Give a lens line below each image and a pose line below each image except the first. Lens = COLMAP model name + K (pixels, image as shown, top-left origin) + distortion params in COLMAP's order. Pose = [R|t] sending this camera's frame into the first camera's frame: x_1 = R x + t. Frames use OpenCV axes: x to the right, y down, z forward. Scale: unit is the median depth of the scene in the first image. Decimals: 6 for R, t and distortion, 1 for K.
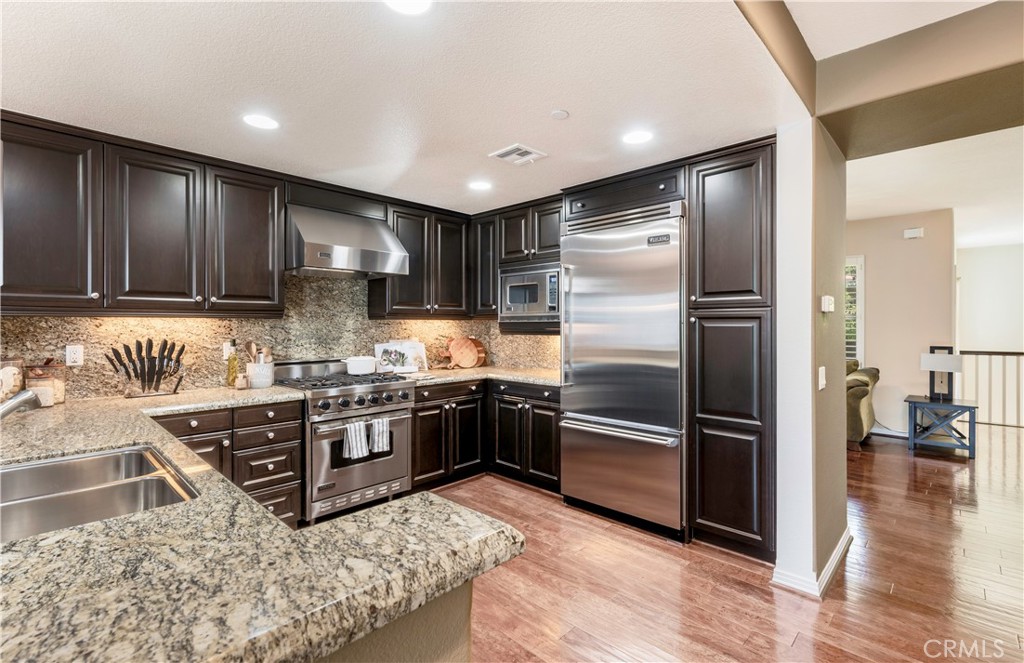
lens RADIAL K [[465.4, 0, 513.0], [0, 465.4, 324.5], [0, 0, 1]] dist [0.001459, 0.000790]
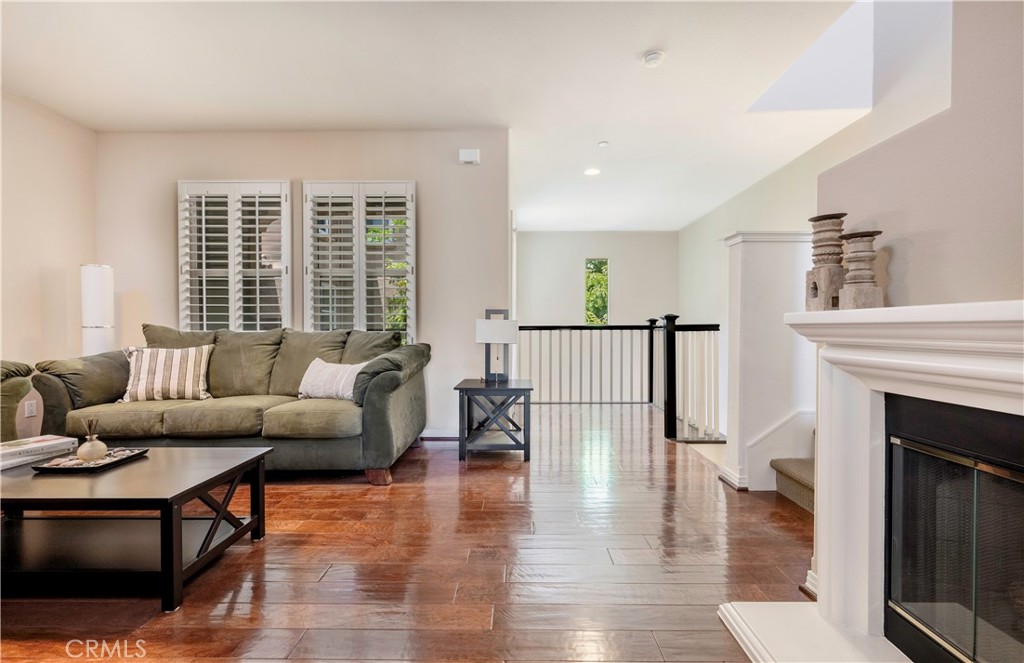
lens RADIAL K [[451.4, 0, 512.9], [0, 451.4, 329.8], [0, 0, 1]] dist [-0.001336, -0.000026]
pose [[0.732612, -0.003857, 0.680636, 0.581895], [0.000384, 0.999986, 0.005254, 0.096032], [-0.680646, -0.003588, 0.732603, 0.594064]]
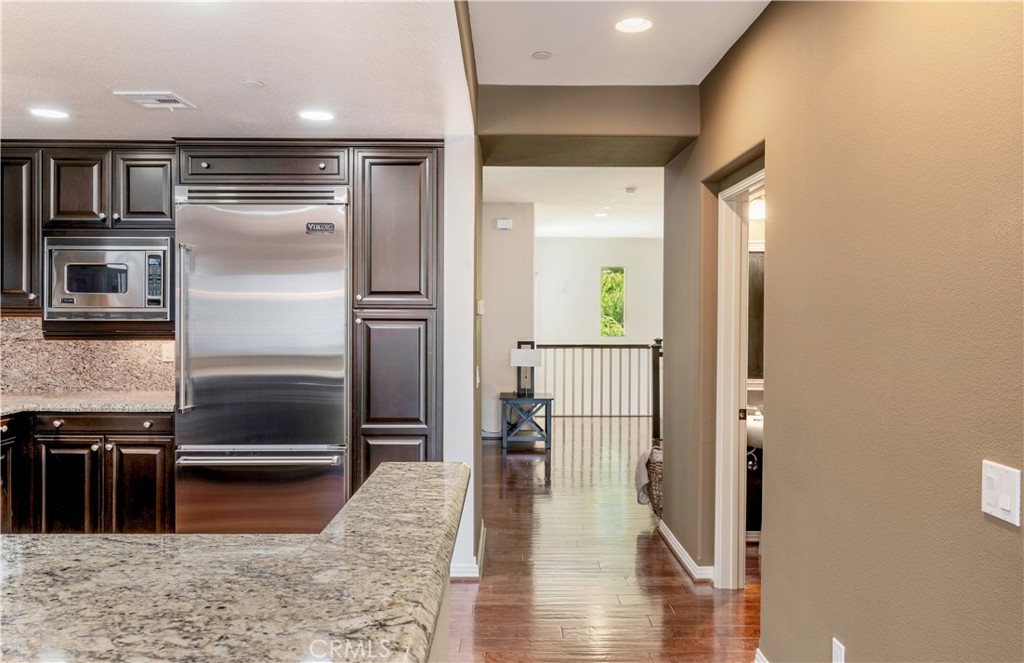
lens RADIAL K [[757.7, 0, 511.8], [0, 757.7, 321.4], [0, 0, 1]] dist [0.006946, 0.002300]
pose [[0.719719, -0.005321, 0.694245, -0.285242], [-0.005100, 0.999903, 0.012952, -0.020685], [-0.694247, -0.012862, 0.719622, -0.178378]]
